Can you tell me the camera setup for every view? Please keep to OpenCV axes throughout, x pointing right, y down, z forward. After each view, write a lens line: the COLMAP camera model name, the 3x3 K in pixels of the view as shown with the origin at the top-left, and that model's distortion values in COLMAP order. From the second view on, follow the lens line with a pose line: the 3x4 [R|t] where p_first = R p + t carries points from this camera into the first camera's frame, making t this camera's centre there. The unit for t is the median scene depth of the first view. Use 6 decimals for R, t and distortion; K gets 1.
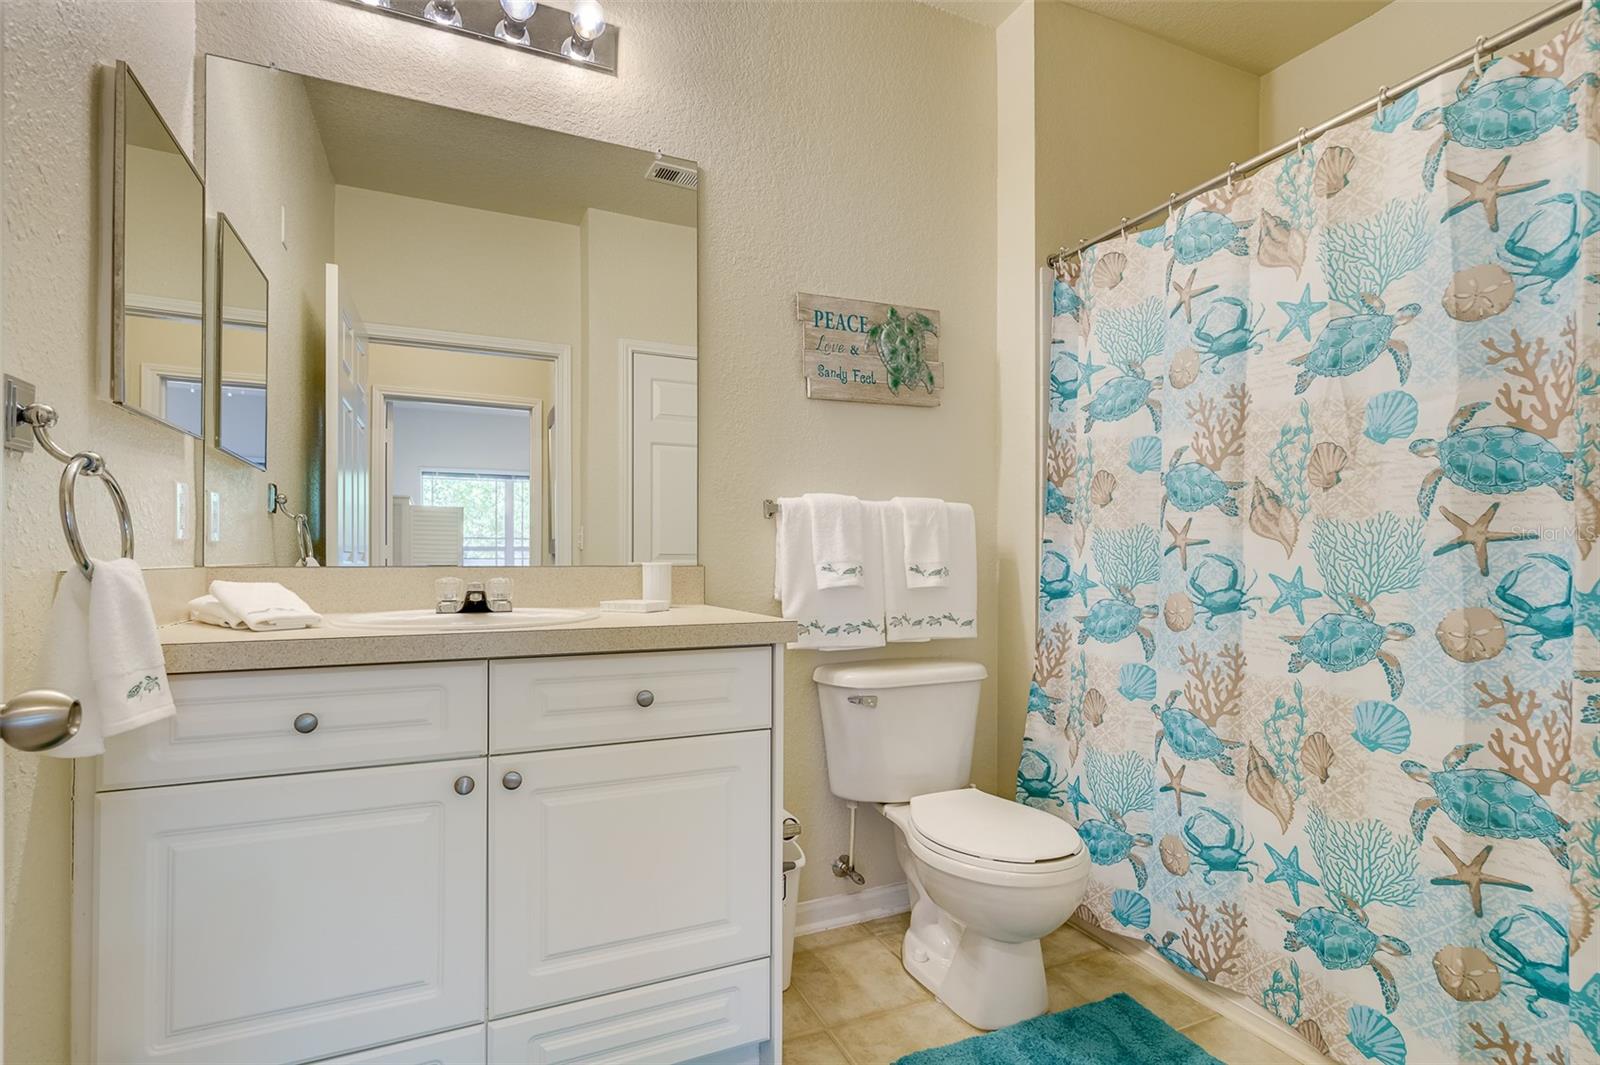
lens RADIAL K [[744.7, 0, 699.2], [0, 744.7, 535.3], [0, 0, 1]] dist [-0.004863, 0.003017]
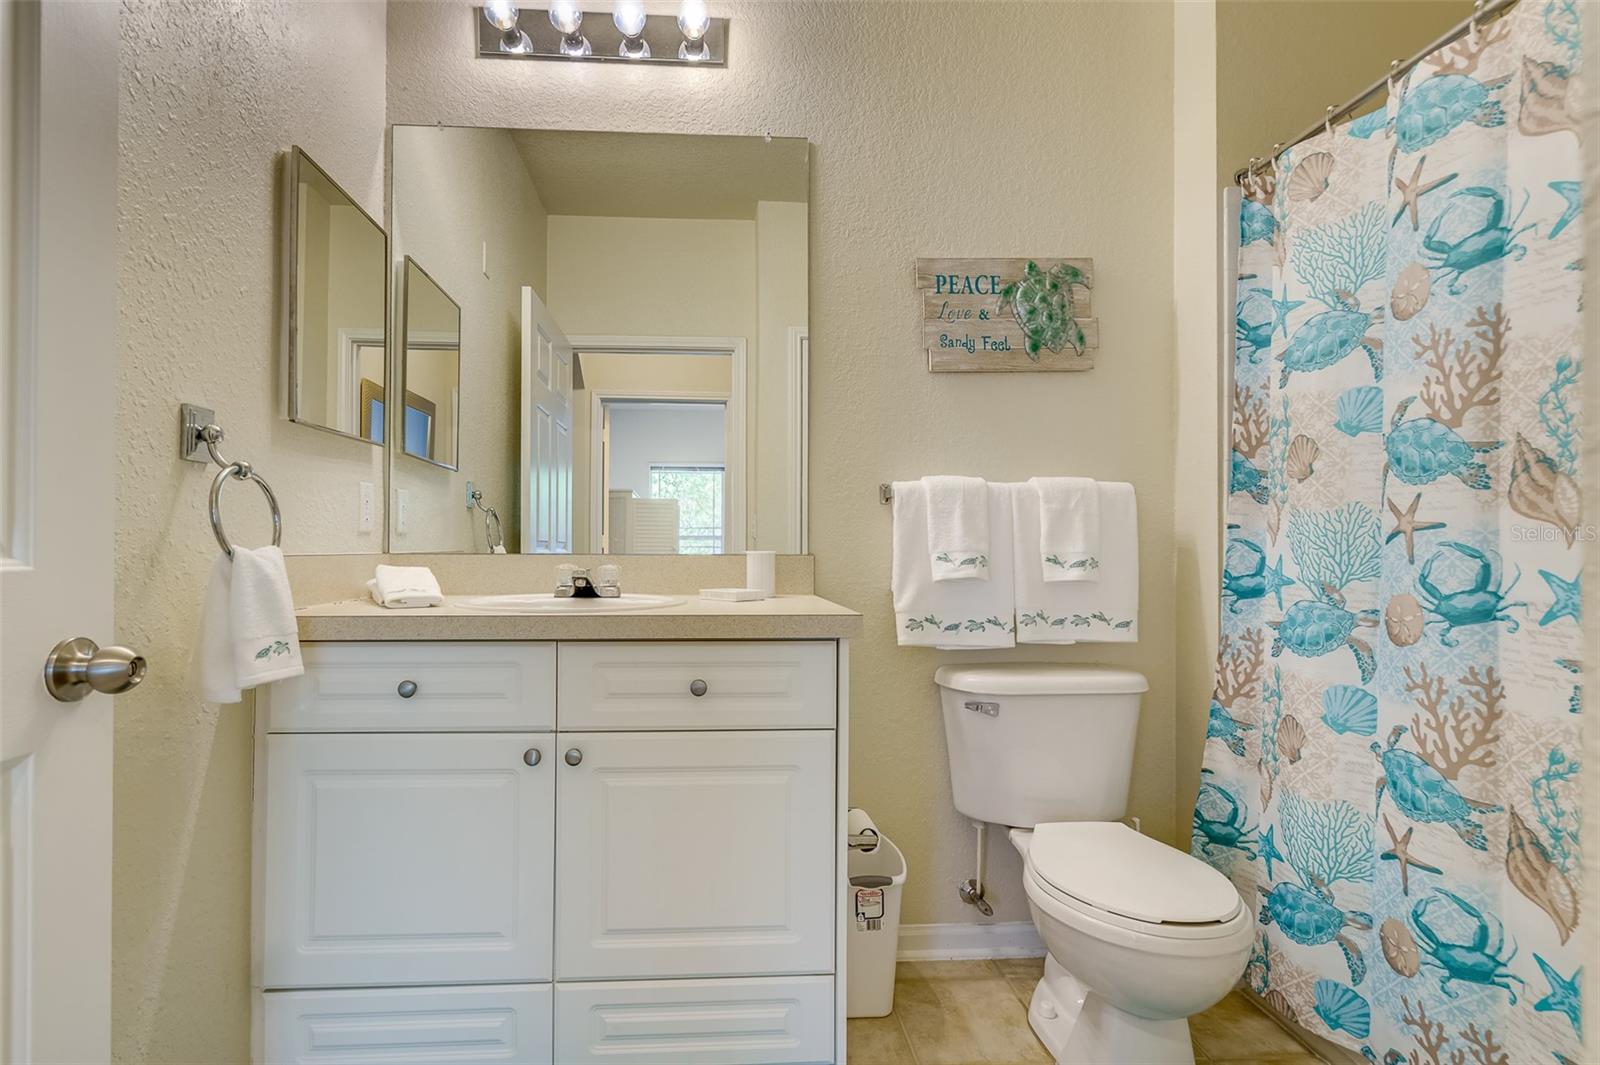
lens RADIAL K [[744.7, 0, 797.4], [0, 744.7, 520.4], [0, 0, 1]] dist [-0.004863, 0.003017]
pose [[0.939806, -0.010819, -0.341538, 0.323035], [0.008515, 0.999930, -0.008247, 0.004393], [0.341604, 0.004842, 0.939832, 0.091447]]
